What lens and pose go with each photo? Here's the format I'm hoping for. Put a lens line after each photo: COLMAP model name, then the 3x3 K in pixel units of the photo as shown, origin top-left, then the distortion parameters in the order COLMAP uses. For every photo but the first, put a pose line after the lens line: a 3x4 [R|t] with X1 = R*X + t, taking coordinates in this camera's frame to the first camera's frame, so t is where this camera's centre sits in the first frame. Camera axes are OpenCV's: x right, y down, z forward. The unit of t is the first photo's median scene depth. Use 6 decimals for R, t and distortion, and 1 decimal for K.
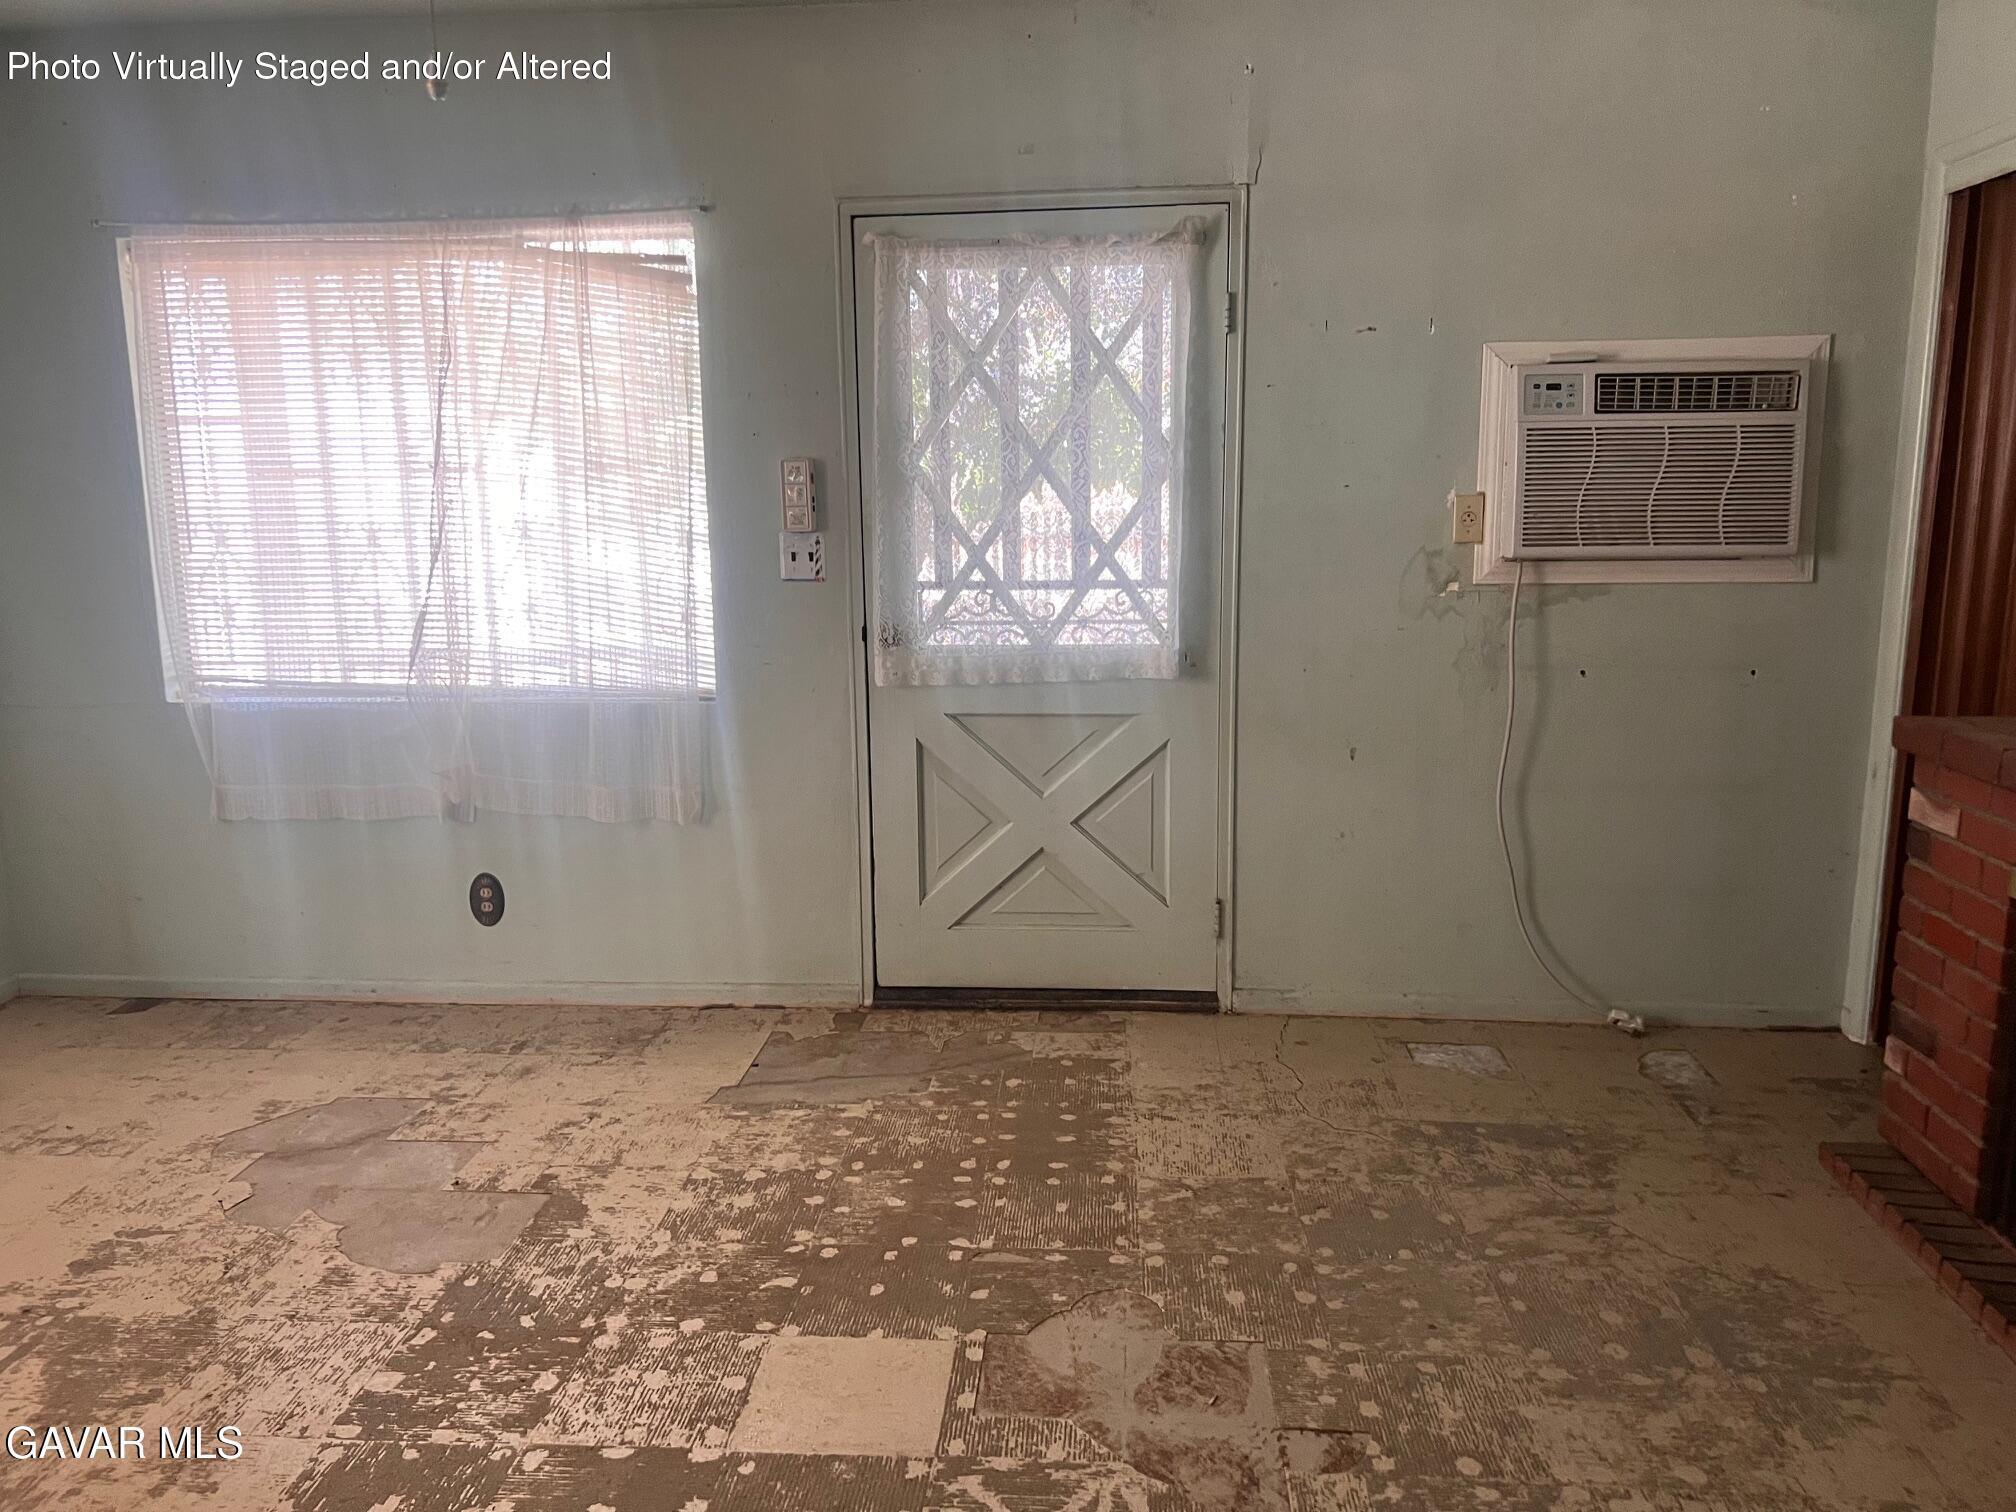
lens RADIAL K [[1543.9, 0, 1011.2], [0, 1543.9, 752.3], [0, 0, 1]] dist [0.060505, -0.066295]
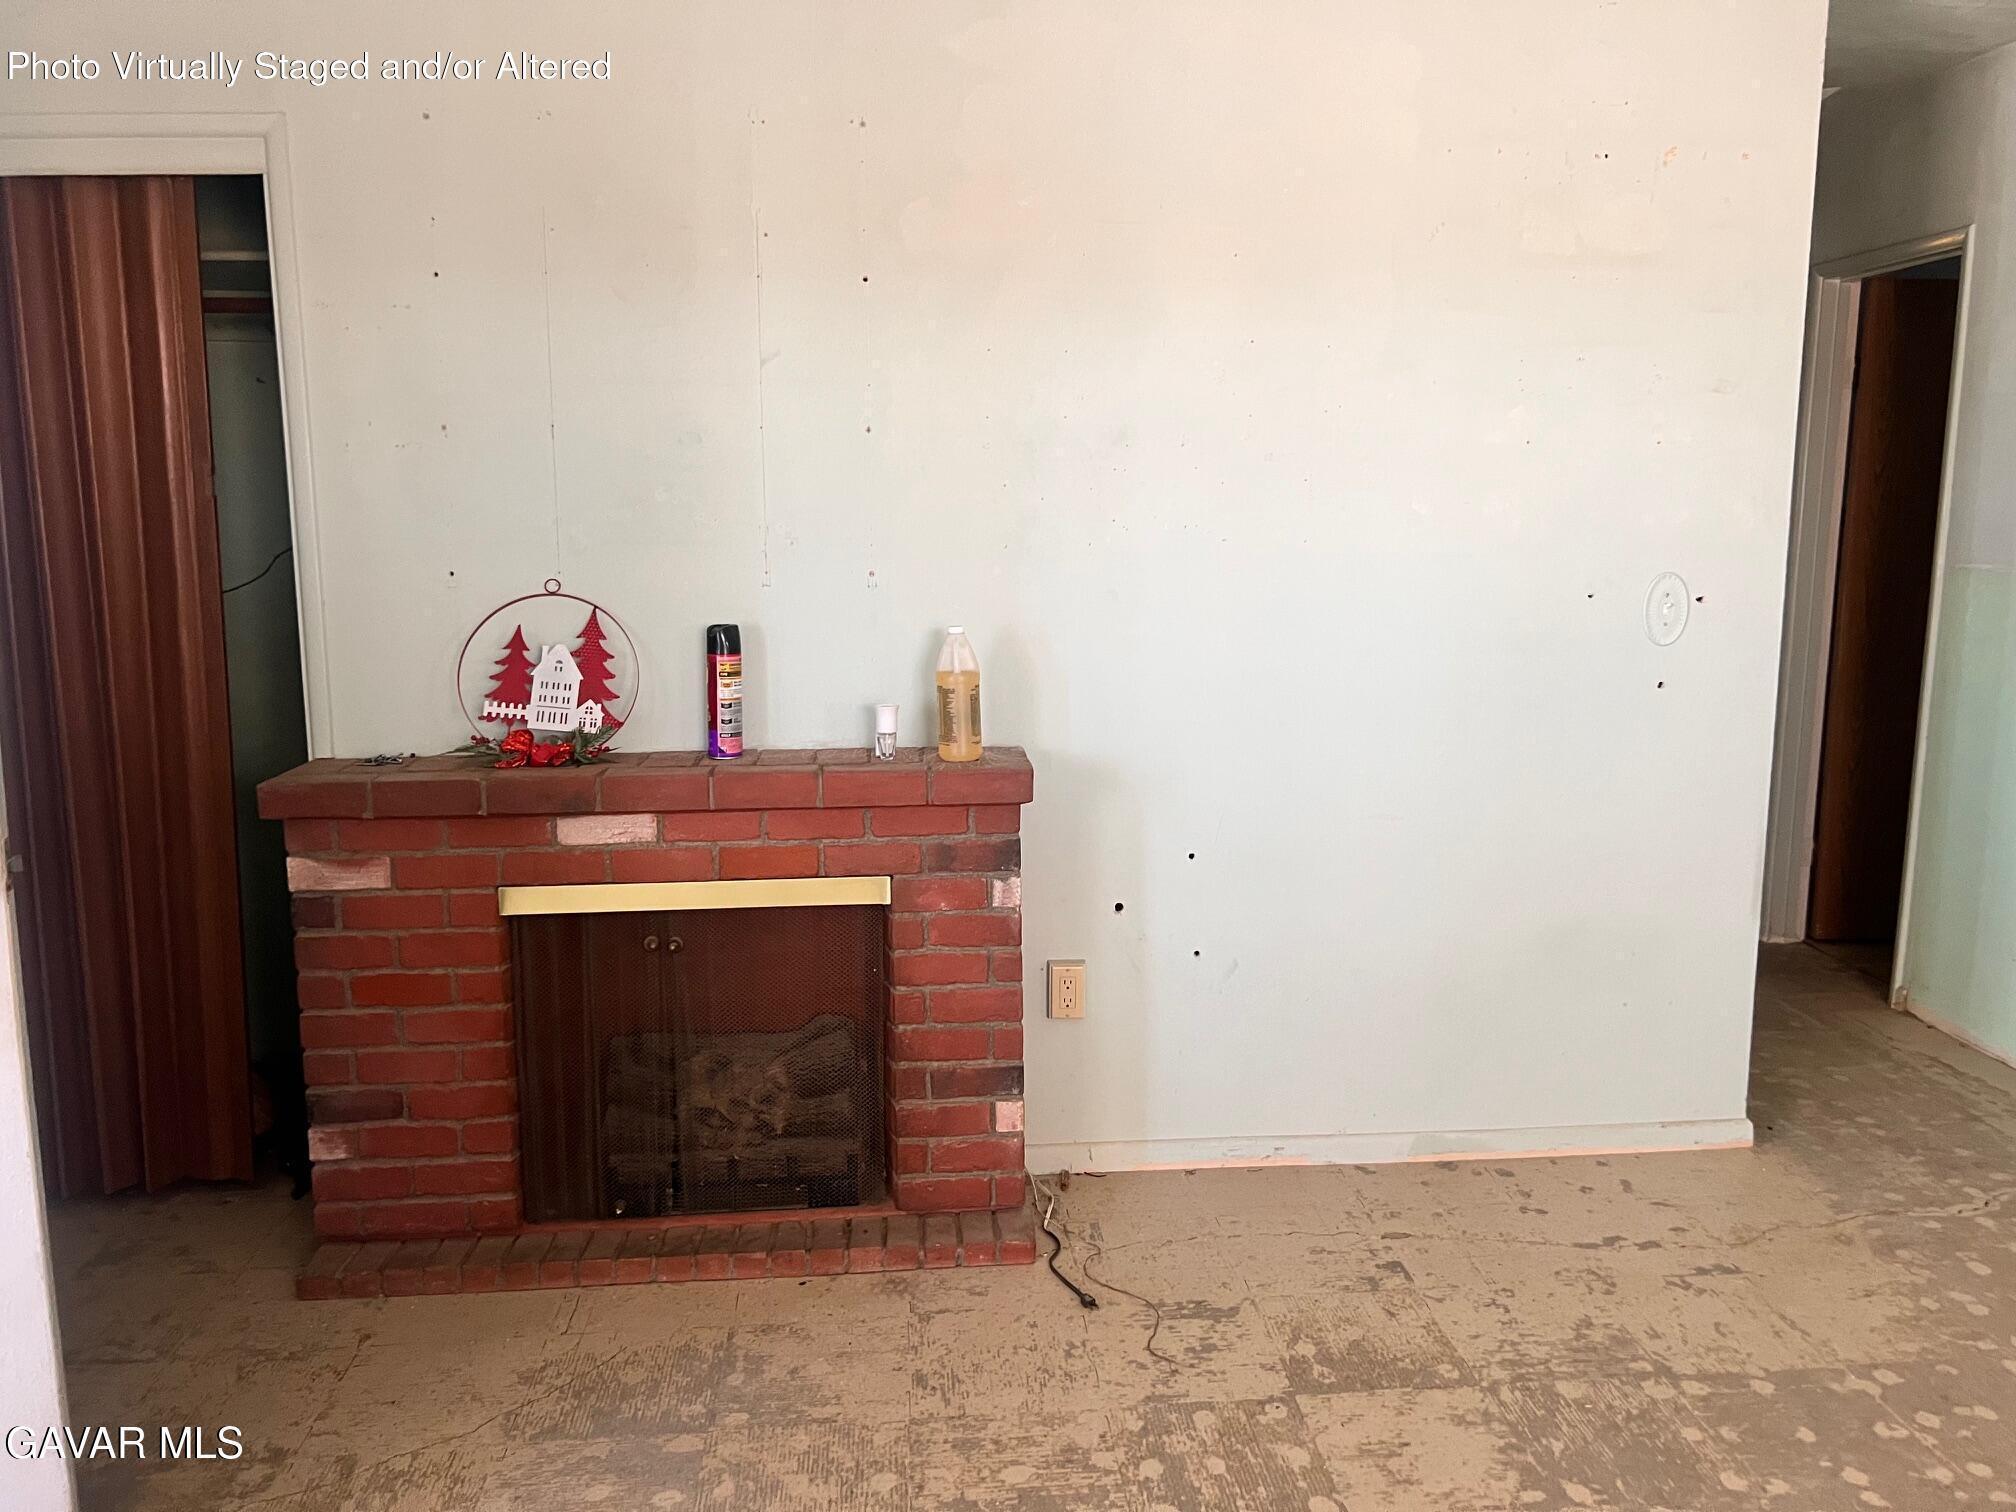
lens RADIAL K [[1543.9, 0, 1007.6], [0, 1543.9, 752.9], [0, 0, 1]] dist [0.060505, -0.066295]
pose [[-0.179653, -0.145977, 0.972839, -0.454686], [0.172872, 0.968854, 0.177304, -0.152396], [-0.968421, 0.200030, -0.148822, 0.877769]]
